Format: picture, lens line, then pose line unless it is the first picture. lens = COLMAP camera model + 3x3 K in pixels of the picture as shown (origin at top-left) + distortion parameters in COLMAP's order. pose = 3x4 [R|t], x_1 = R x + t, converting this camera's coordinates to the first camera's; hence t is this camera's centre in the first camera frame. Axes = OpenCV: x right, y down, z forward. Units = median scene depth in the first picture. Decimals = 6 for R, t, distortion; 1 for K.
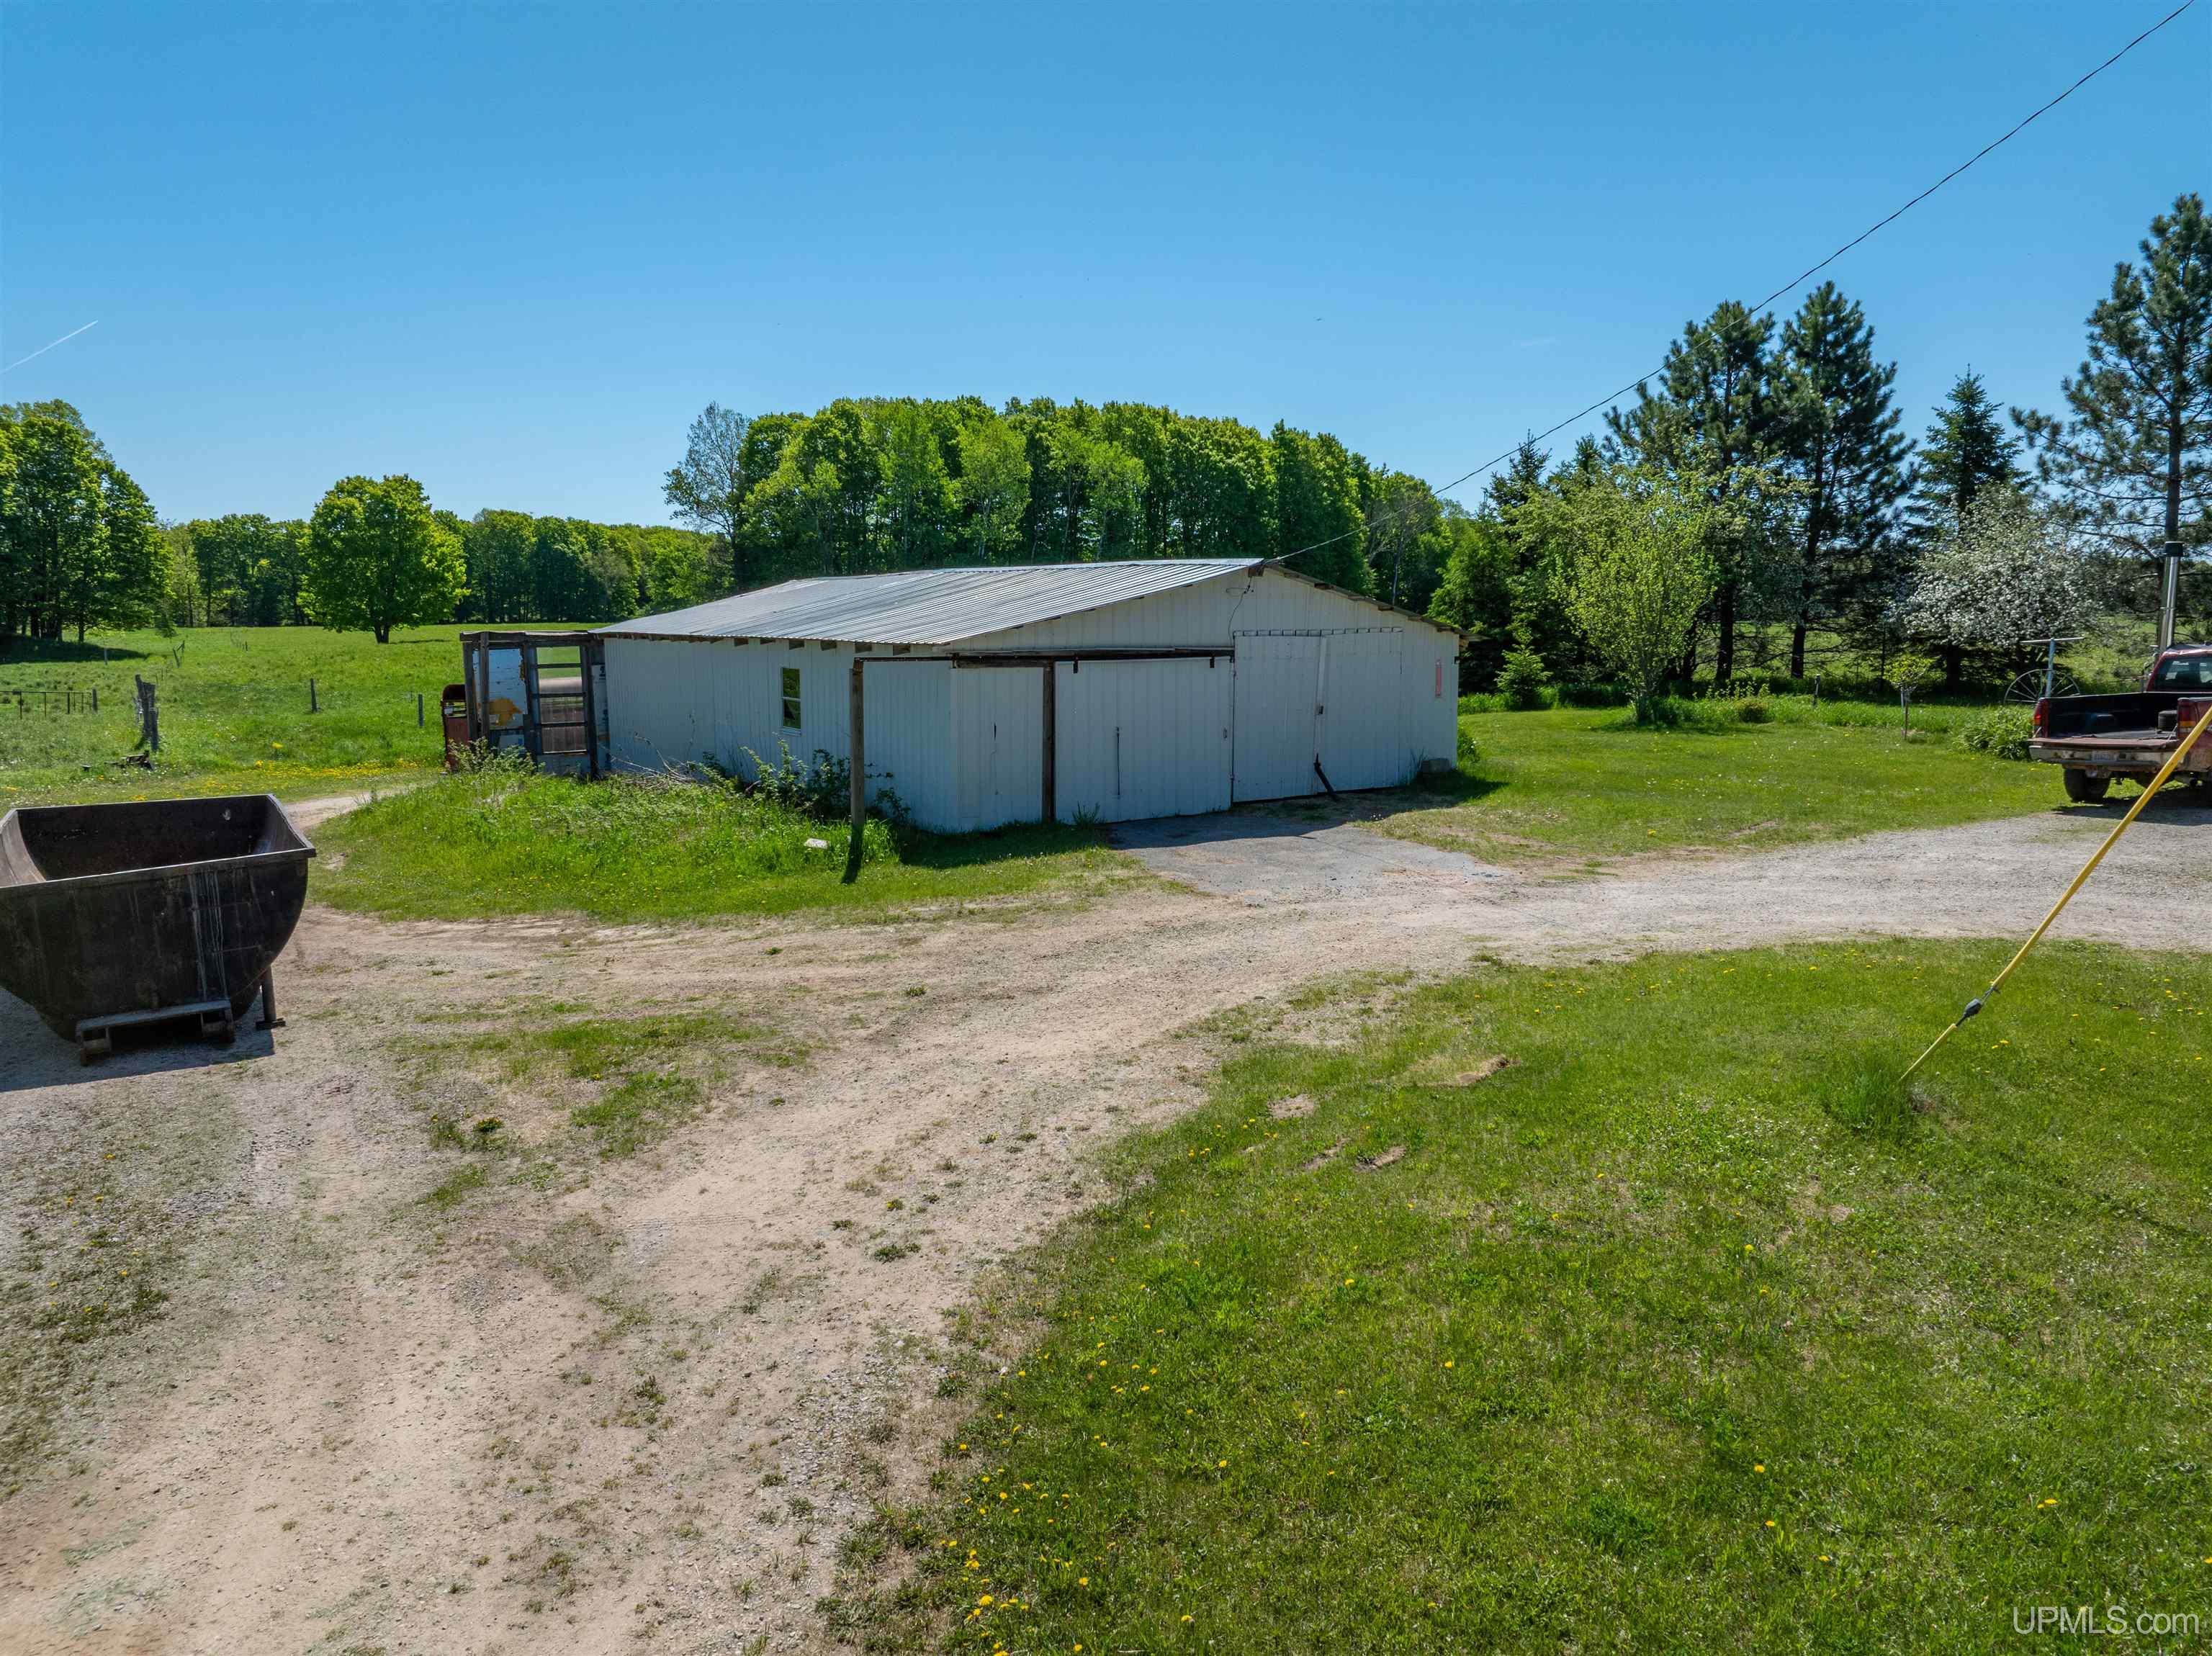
lens RADIAL K [[1567.2, 0, 1115.8], [0, 1567.2, 822.3], [0, 0, 1]] dist [-0.073224, 0.045912]
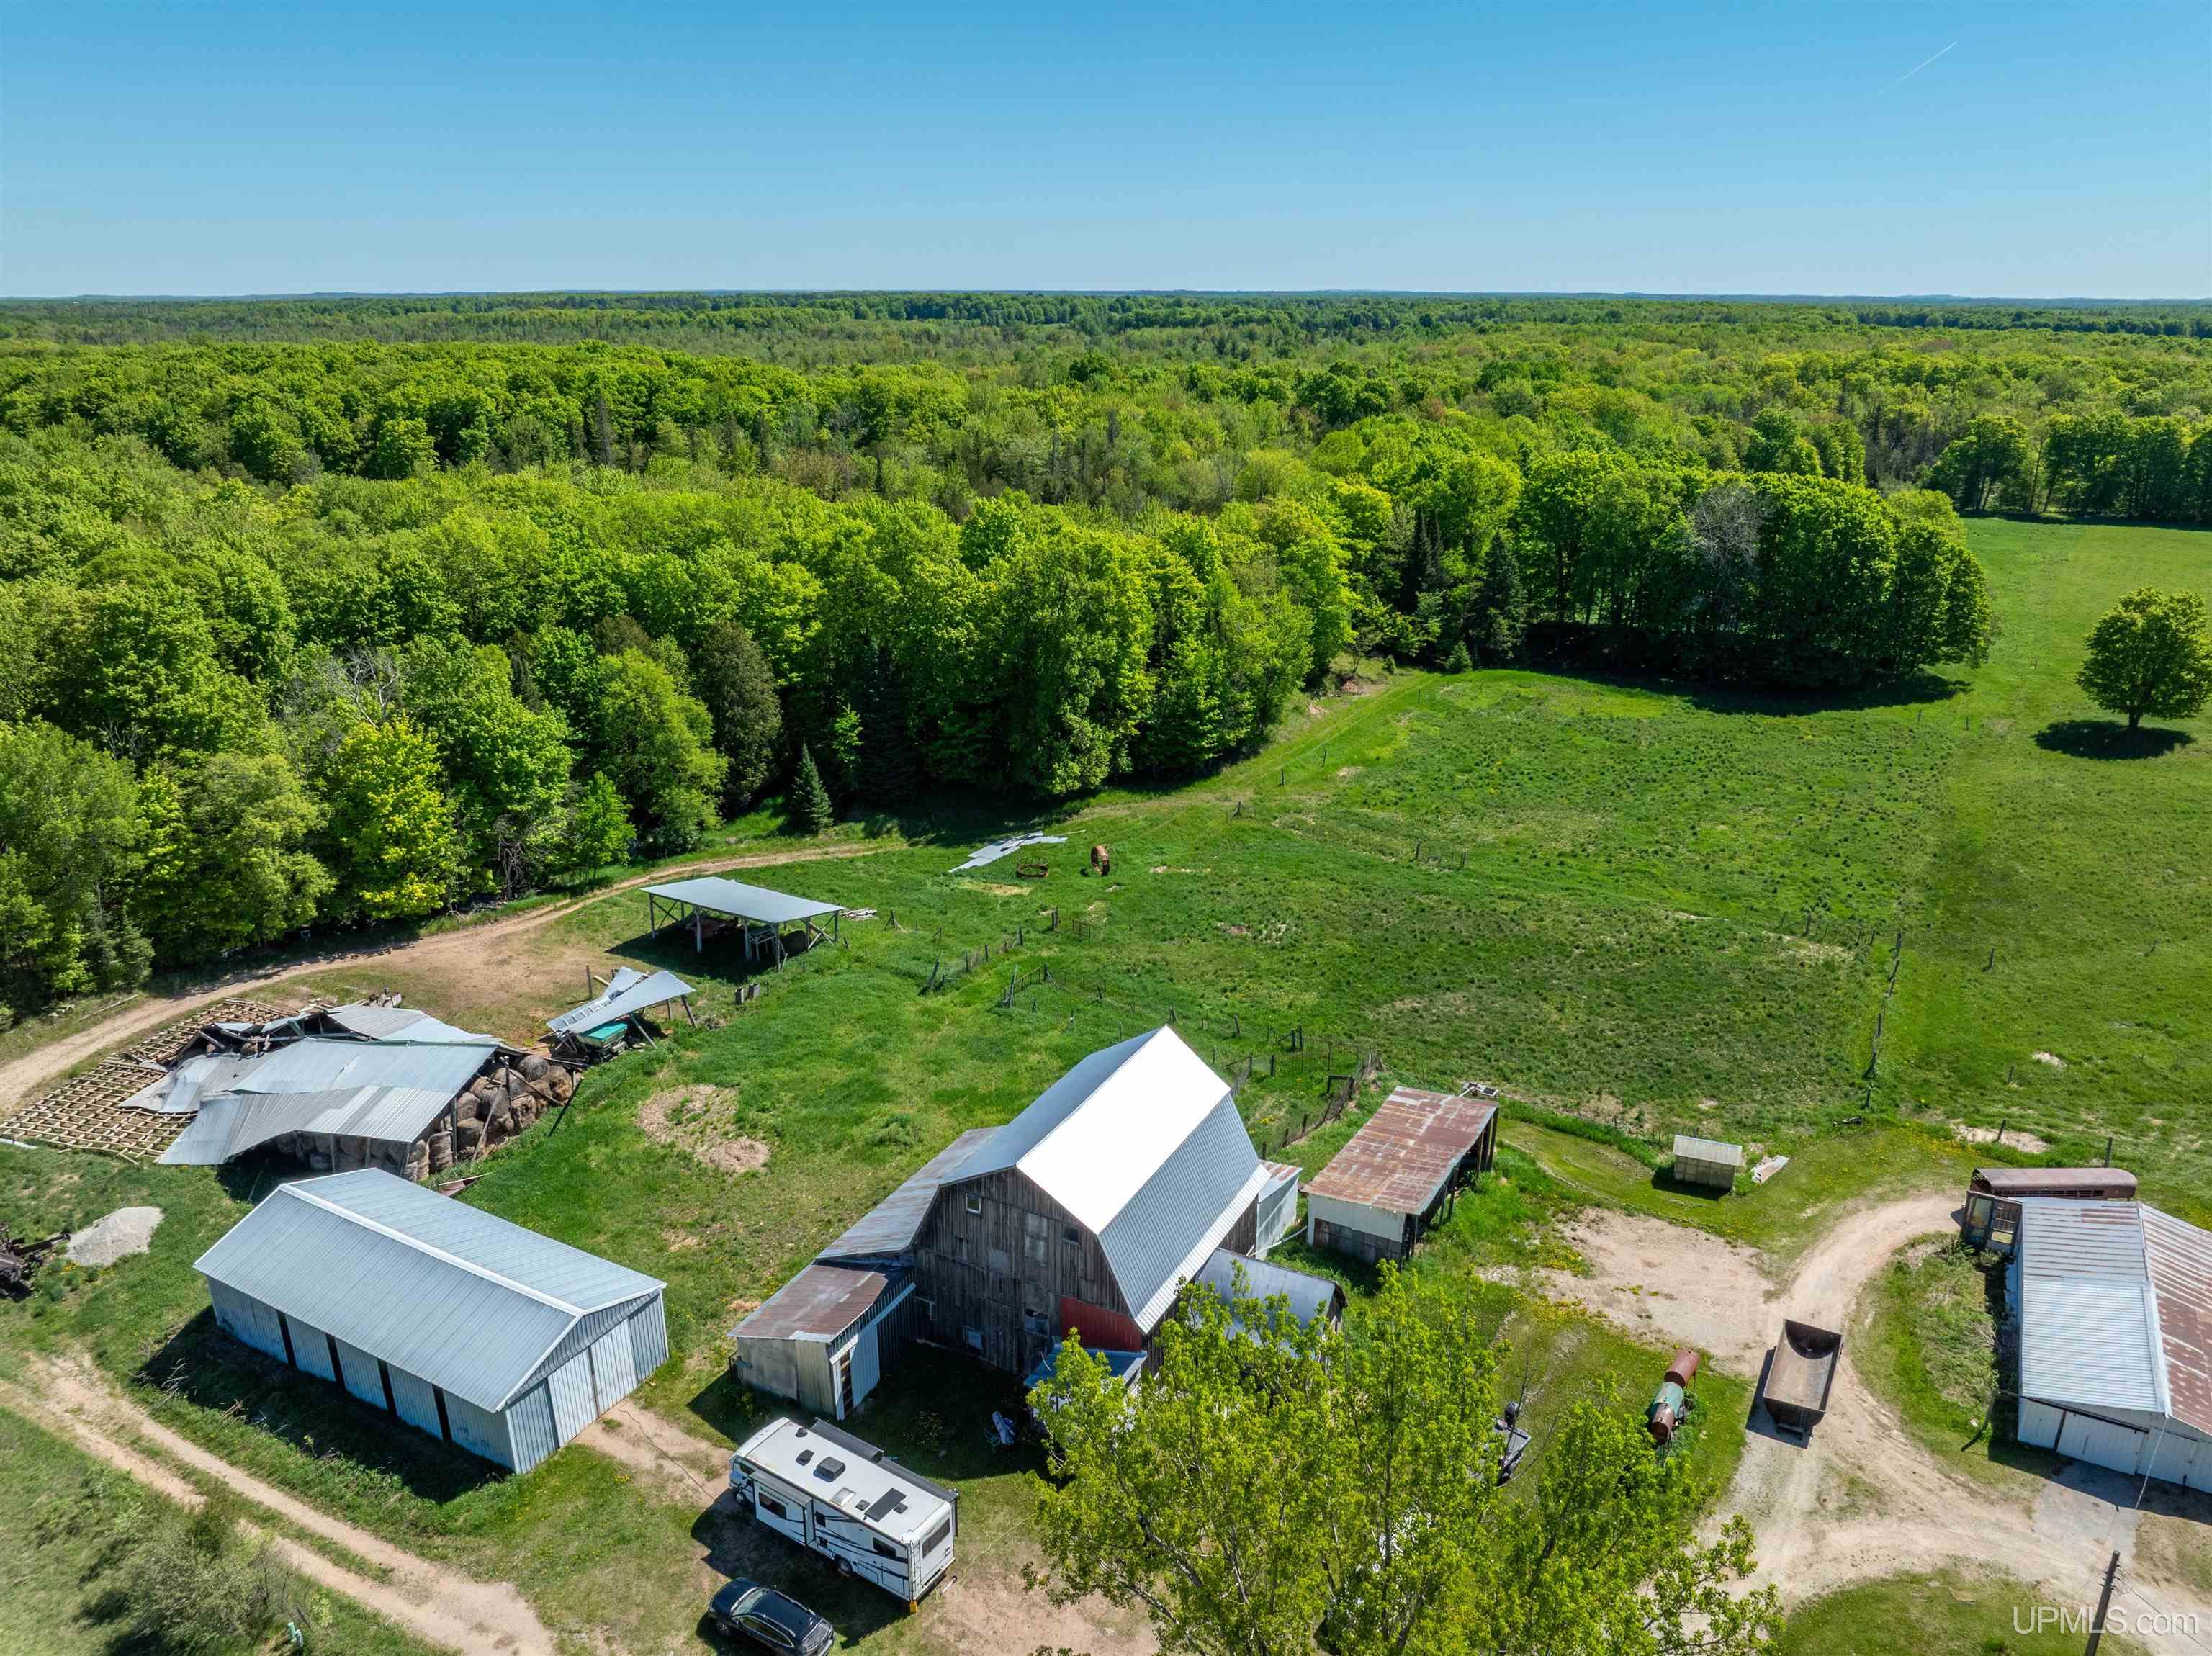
lens RADIAL K [[1554.5, 0, 1112.8], [0, 1554.5, 822.8], [0, 0, 1]] dist [-0.038048, 0.000456]
pose [[0.473189, 0.284098, -0.833895, 0.186823], [-0.117884, 0.958481, 0.259650, -0.265380], [0.873038, -0.024561, 0.487033, -0.322762]]
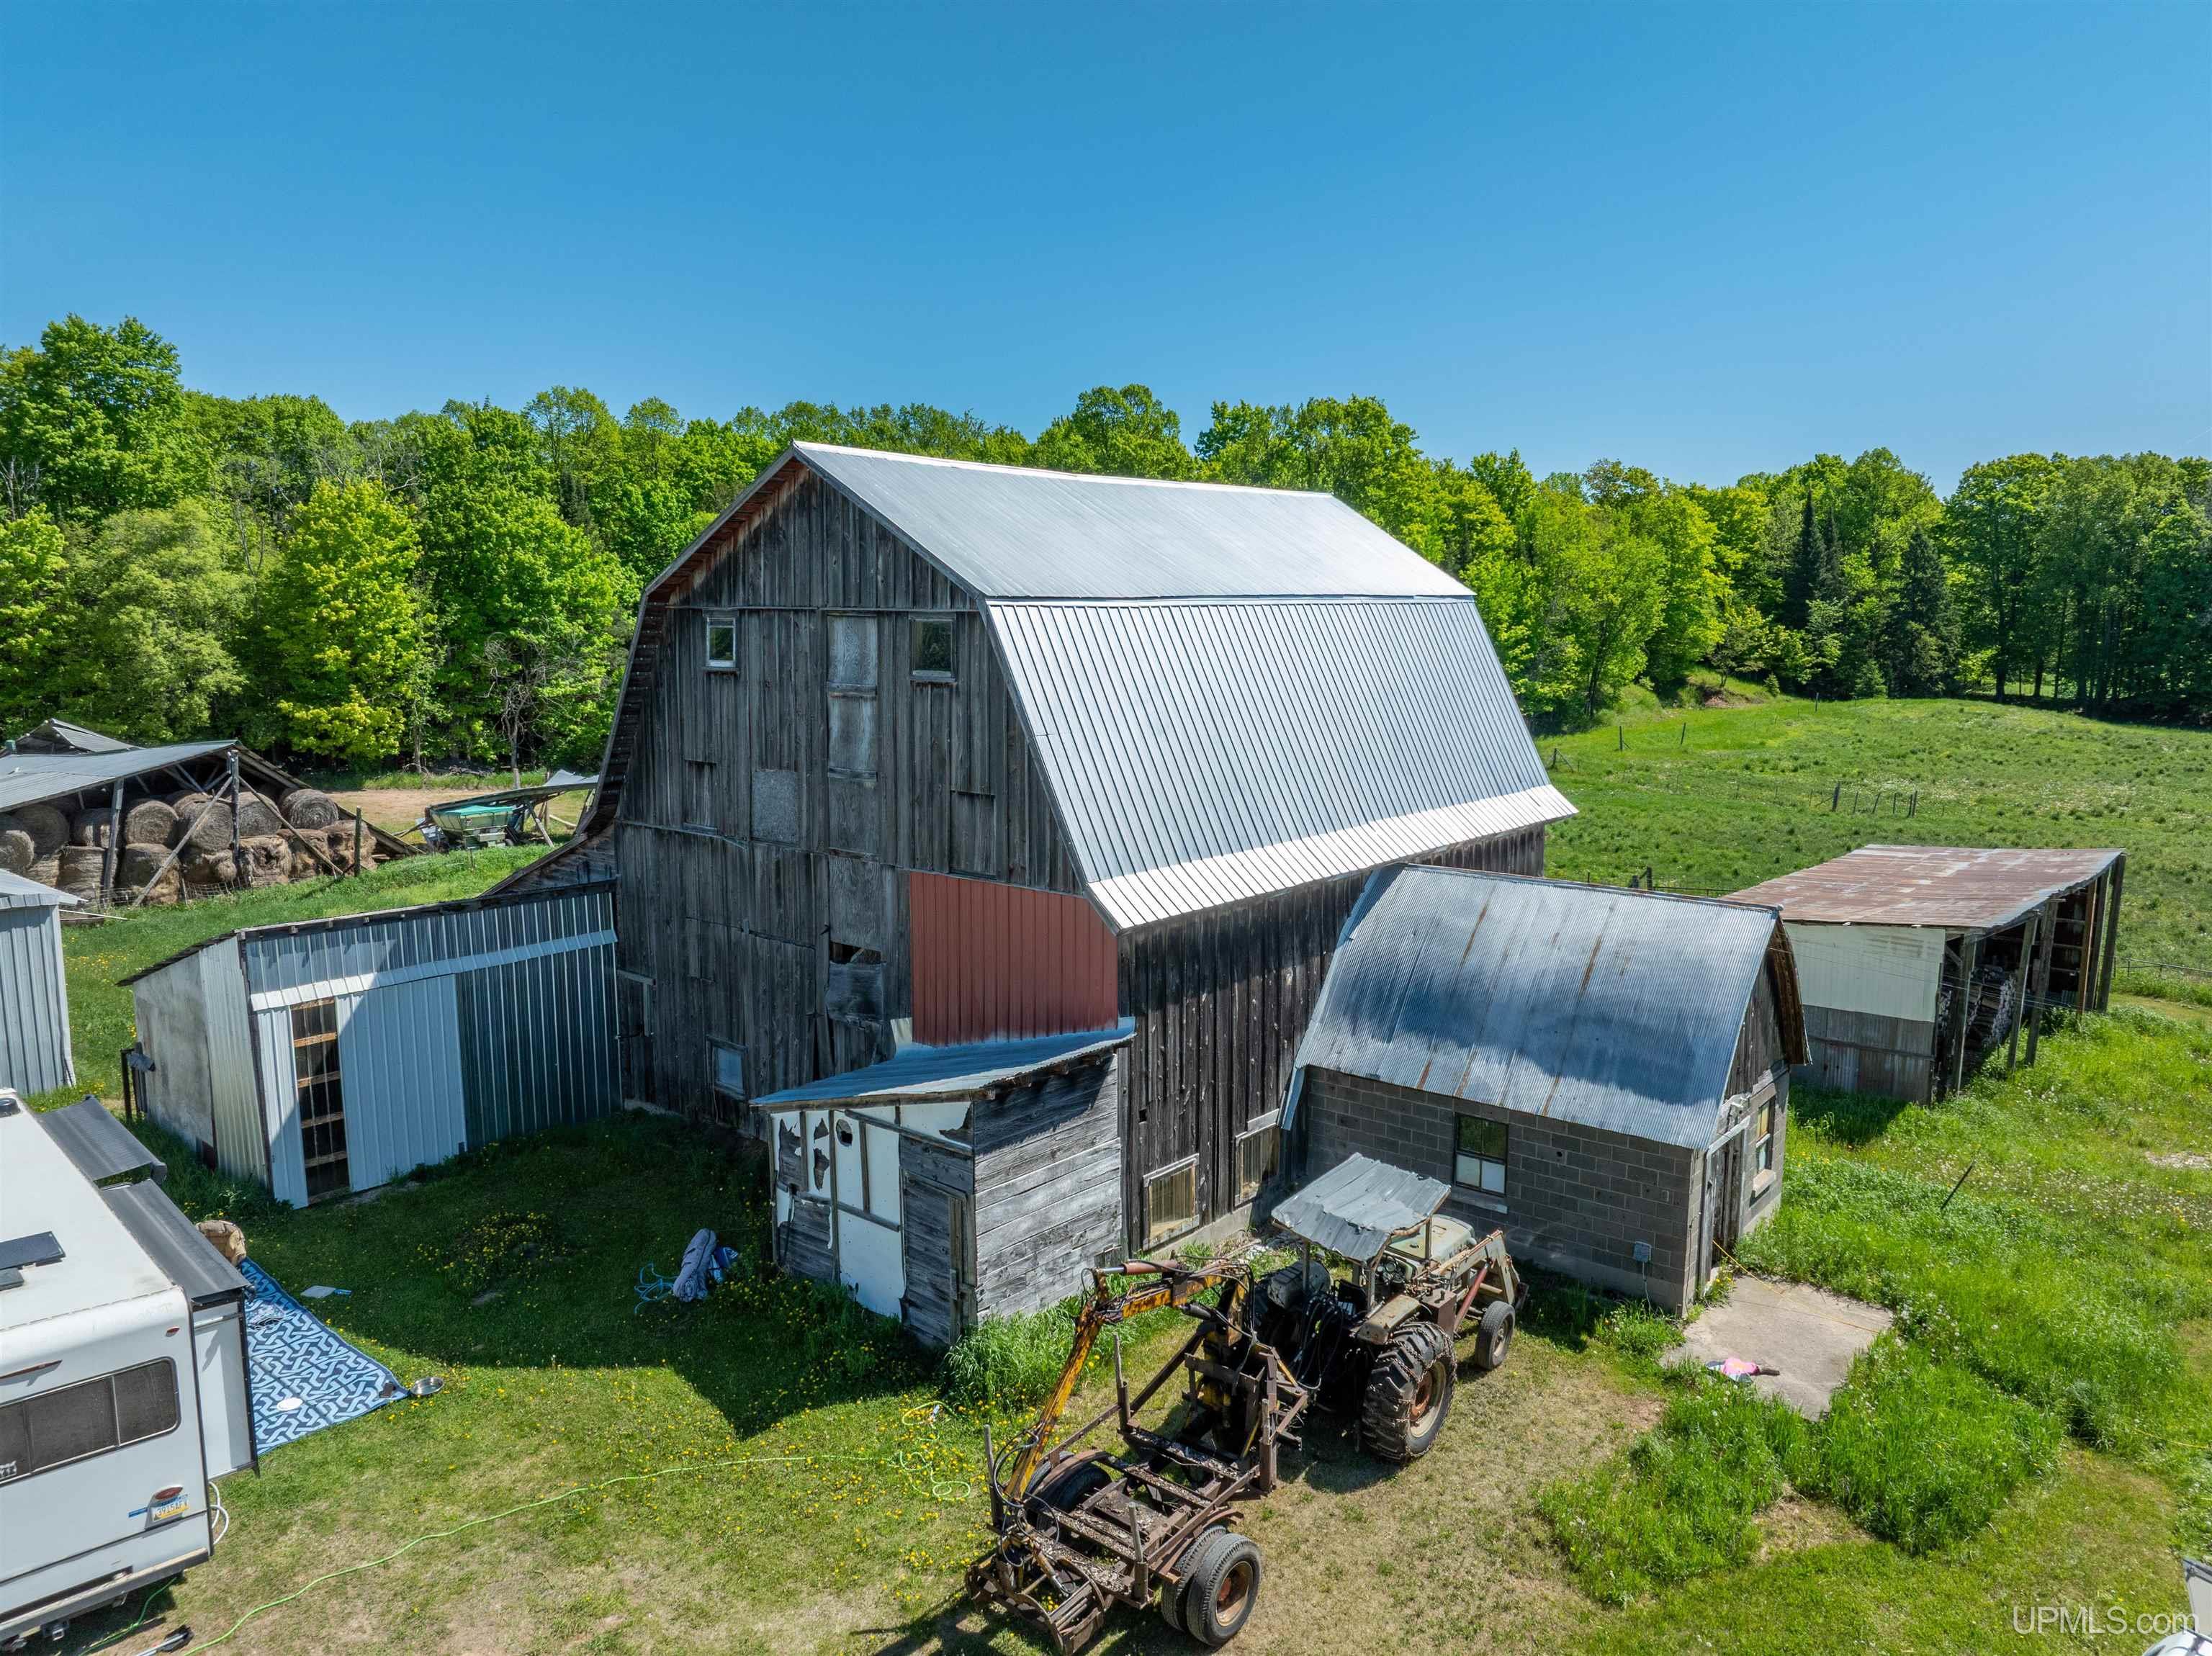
lens RADIAL K [[1567.2, 0, 1115.8], [0, 1567.2, 822.3], [0, 0, 1]] dist [-0.073224, 0.045912]
pose [[0.276575, 0.131458, -0.951959, -0.011904], [-0.128975, 0.986715, 0.098786, -0.031675], [0.952298, 0.095457, 0.289855, -0.140916]]
